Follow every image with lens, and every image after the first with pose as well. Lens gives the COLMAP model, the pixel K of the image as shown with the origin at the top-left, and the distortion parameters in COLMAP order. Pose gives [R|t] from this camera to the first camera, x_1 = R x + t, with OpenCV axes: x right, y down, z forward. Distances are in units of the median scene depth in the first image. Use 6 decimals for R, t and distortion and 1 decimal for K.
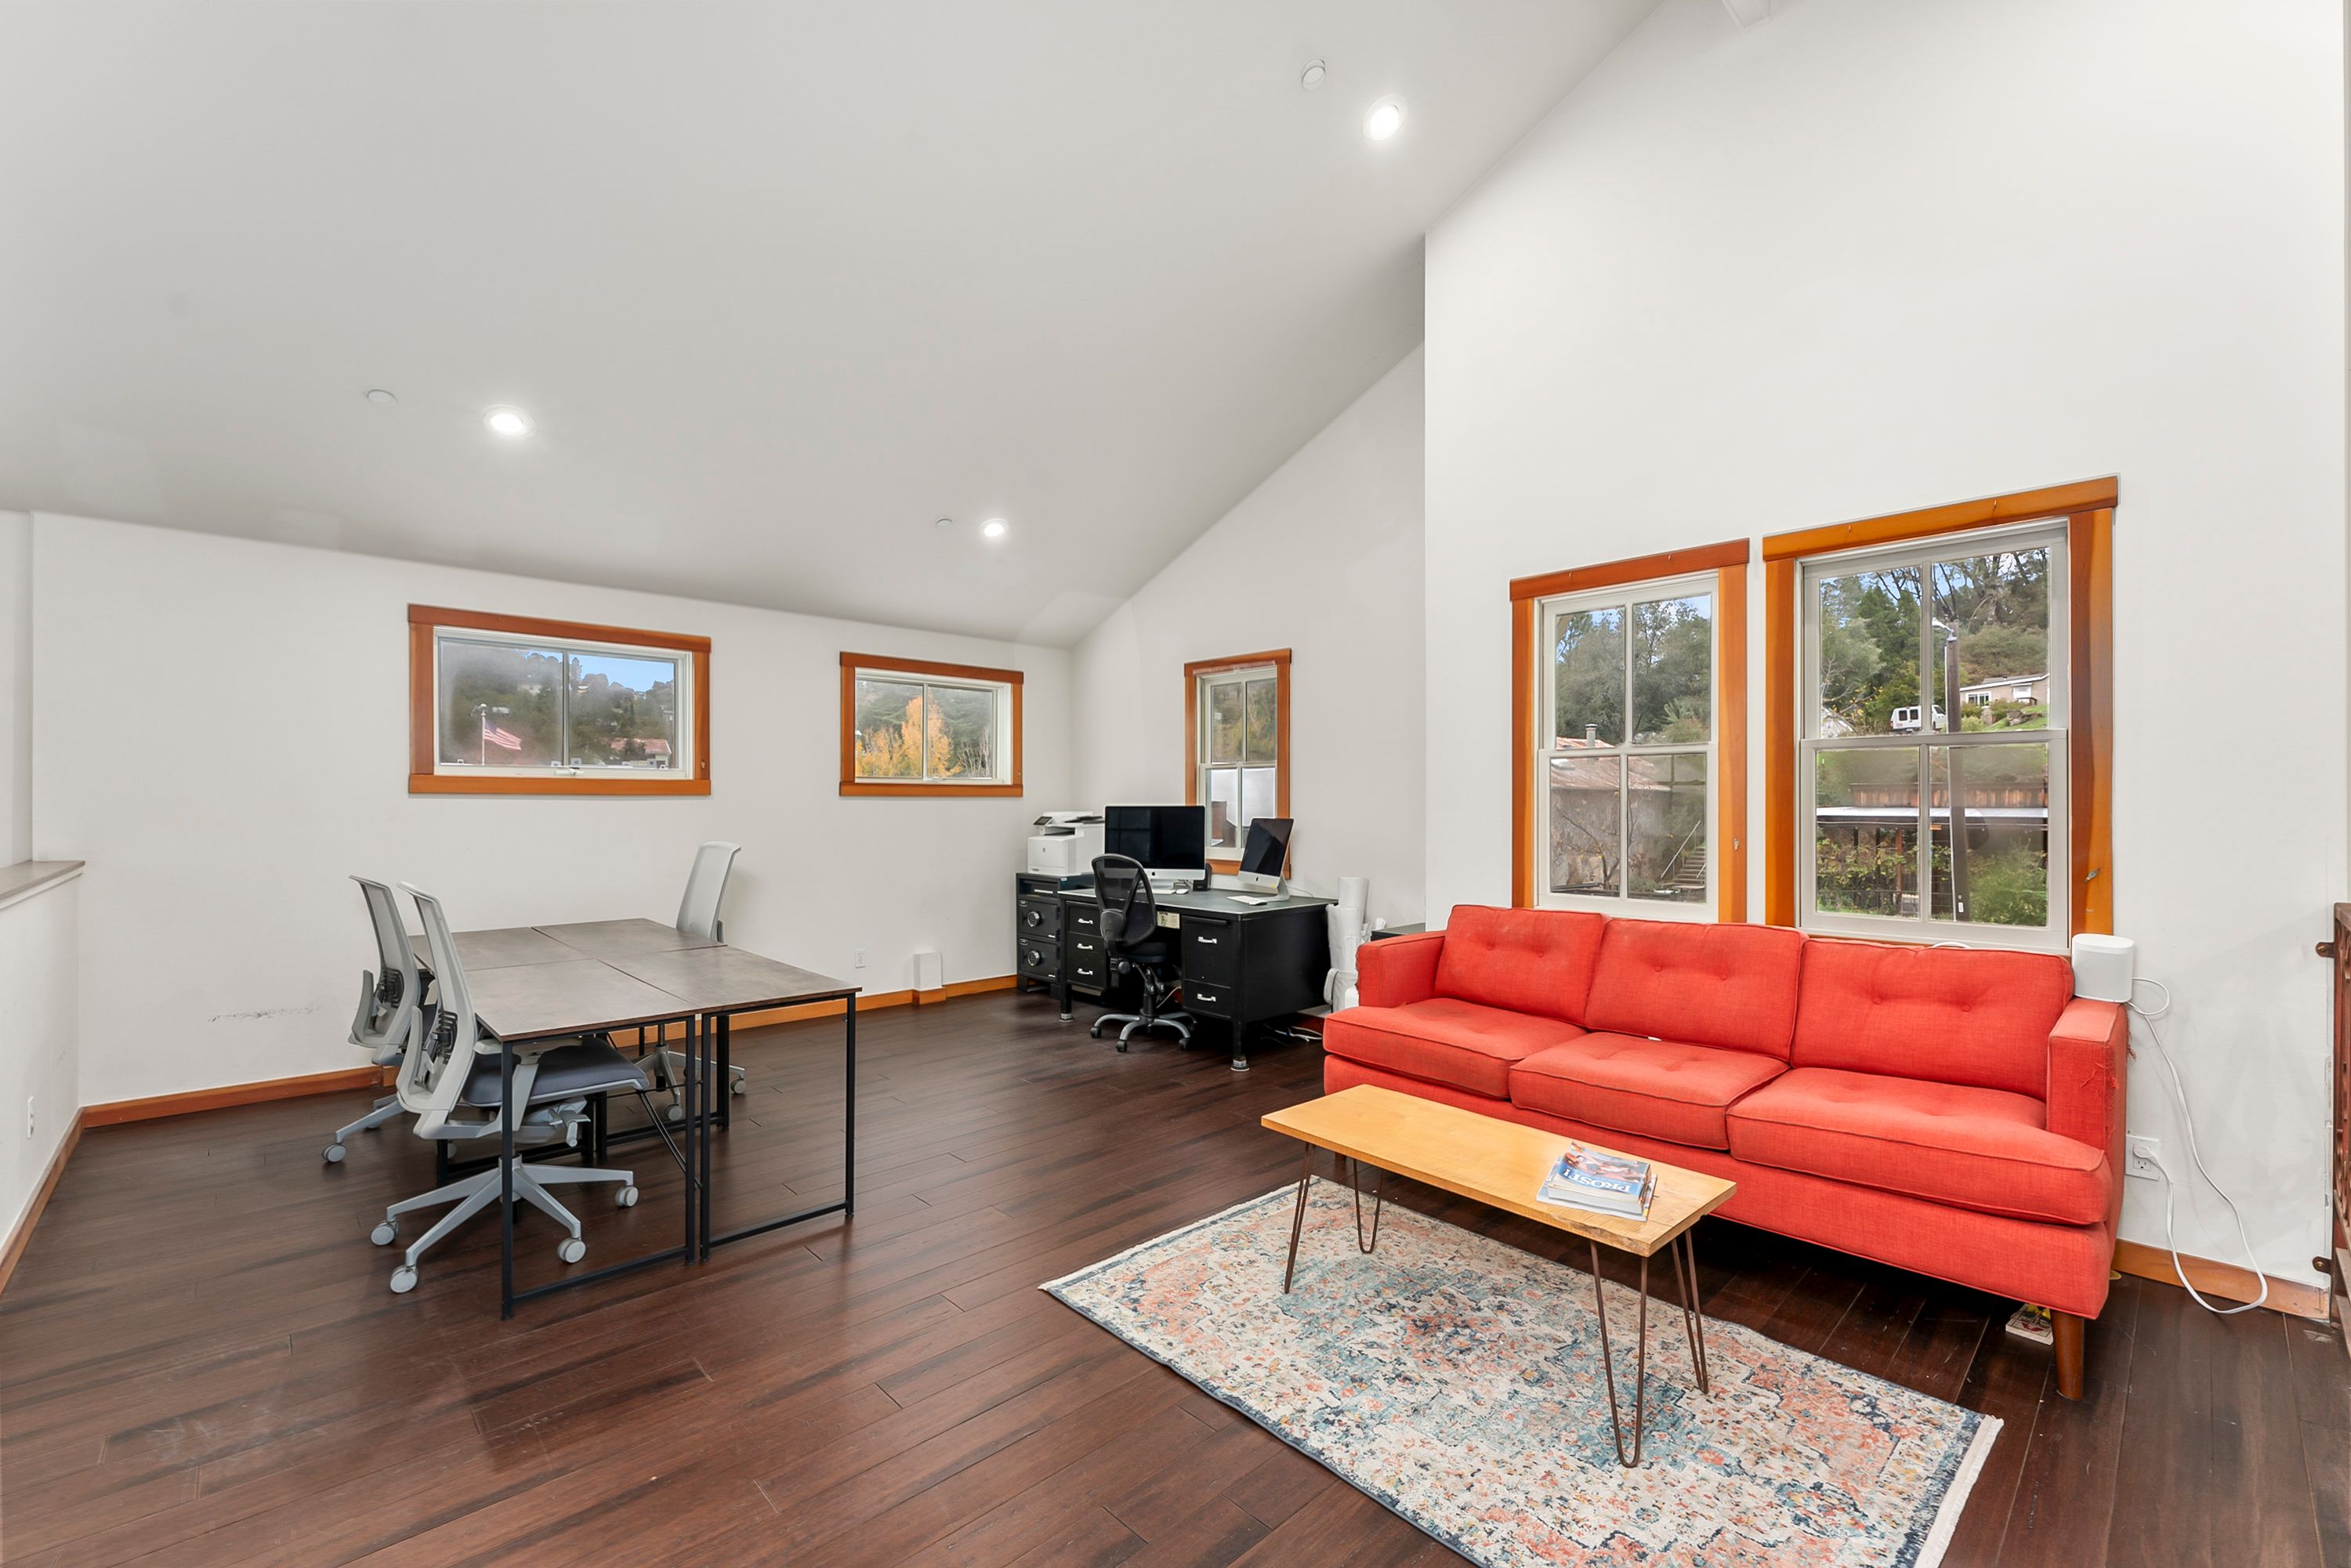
lens RADIAL K [[983.9, 0, 1171.4], [0, 983.9, 797.1], [0, 0, 1]] dist [-0.023481, -0.000124]
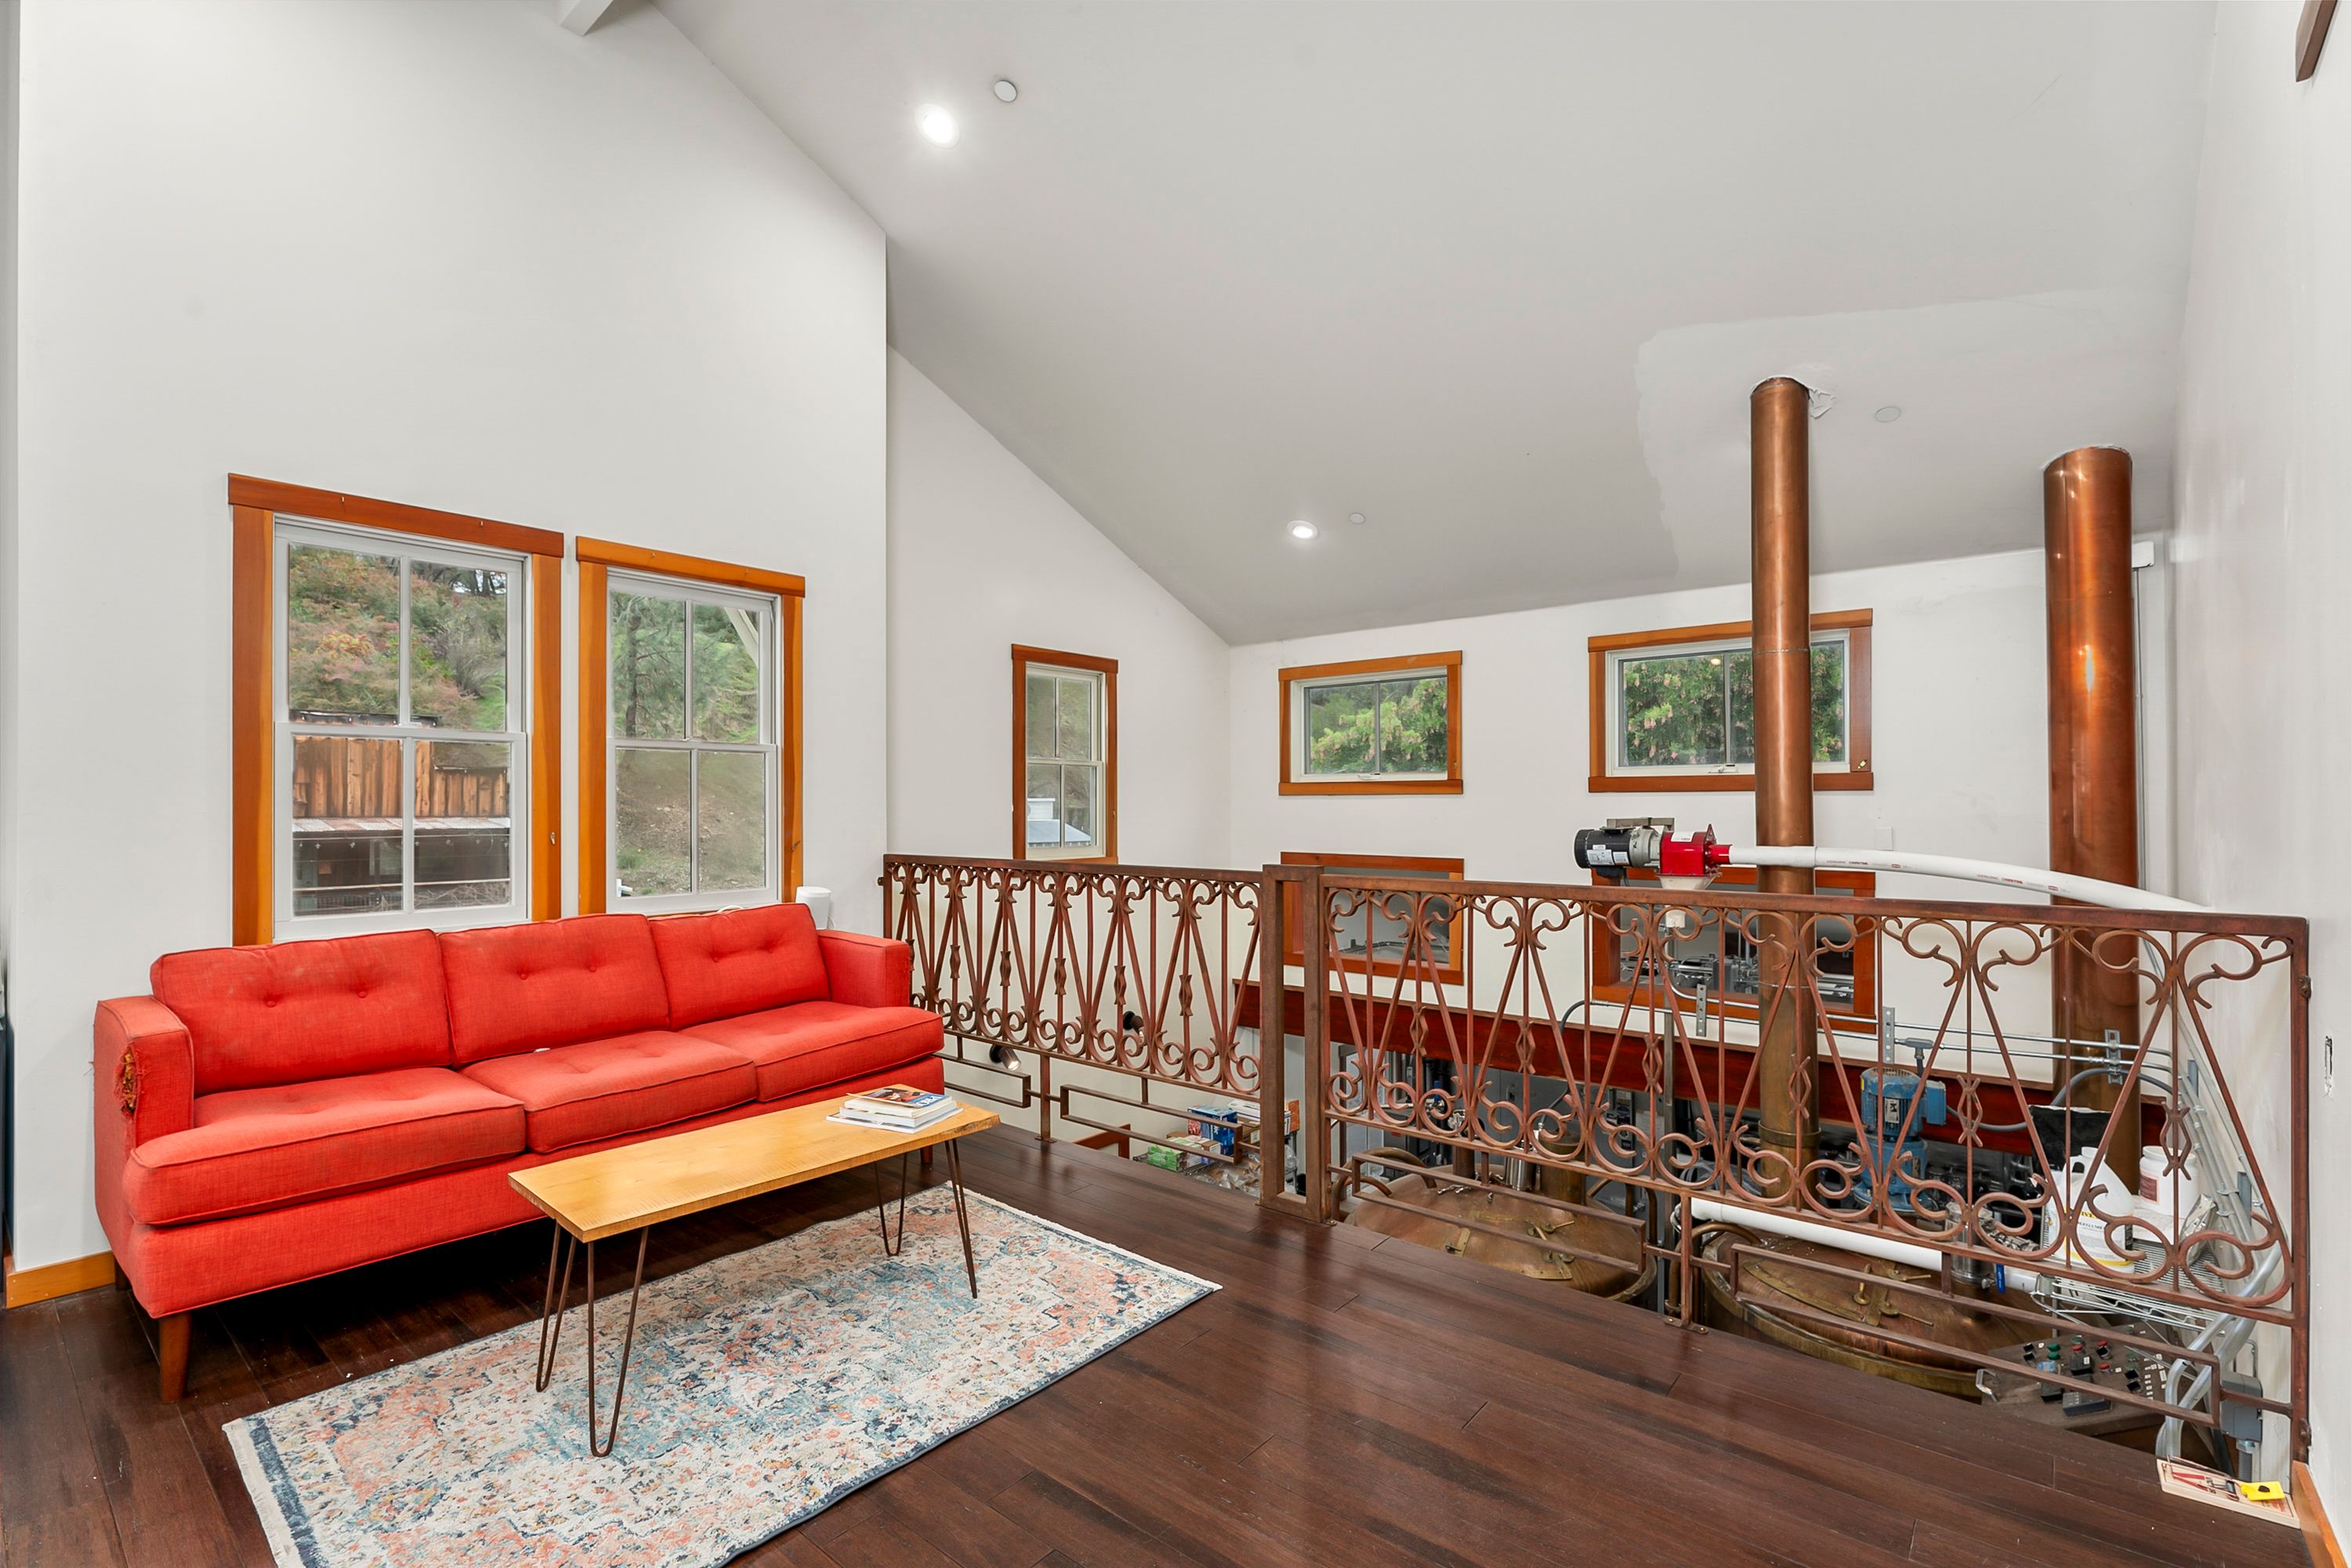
lens RADIAL K [[1044.8, 0, 1171.5], [0, 1044.8, 794.7], [0, 0, 1]] dist [-0.042968, -0.000072]
pose [[-0.139447, 0.000988, 0.990229, -0.583489], [-0.010504, 0.999942, -0.002476, 0.000298], [-0.990174, -0.010747, -0.139429, 0.562299]]
